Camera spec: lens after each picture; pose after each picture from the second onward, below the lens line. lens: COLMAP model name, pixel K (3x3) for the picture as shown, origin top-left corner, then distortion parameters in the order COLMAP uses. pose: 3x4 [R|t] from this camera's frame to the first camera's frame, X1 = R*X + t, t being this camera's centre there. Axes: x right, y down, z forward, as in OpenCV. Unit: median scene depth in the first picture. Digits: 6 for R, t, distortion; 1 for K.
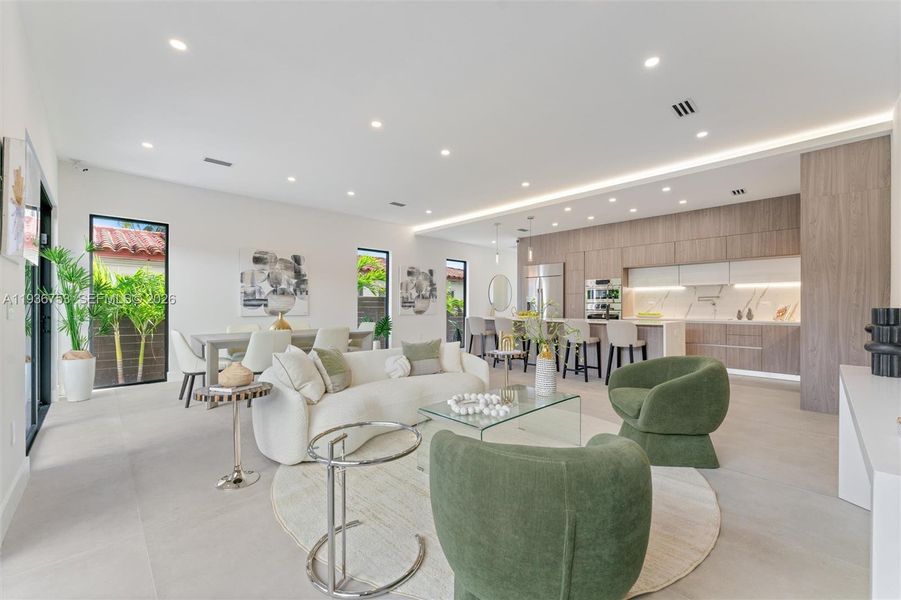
lens RADIAL K [[363.2, 0, 445.6], [0, 363.2, 303.6], [0, 0, 1]] dist [0.000479, 0.000235]
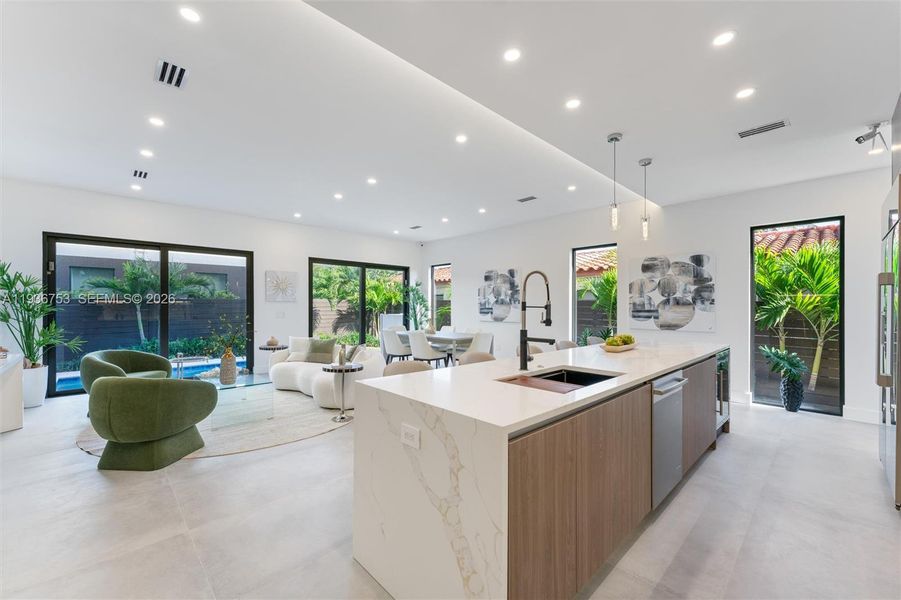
lens RADIAL K [[363.2, 0, 453.3], [0, 363.2, 306.3], [0, 0, 1]] dist [0.000479, 0.000235]
pose [[-0.000960, 0.000734, -0.999999, 0.728227], [0.005757, 0.999983, 0.000729, -0.018598], [0.999983, -0.005756, -0.000965, 0.813333]]
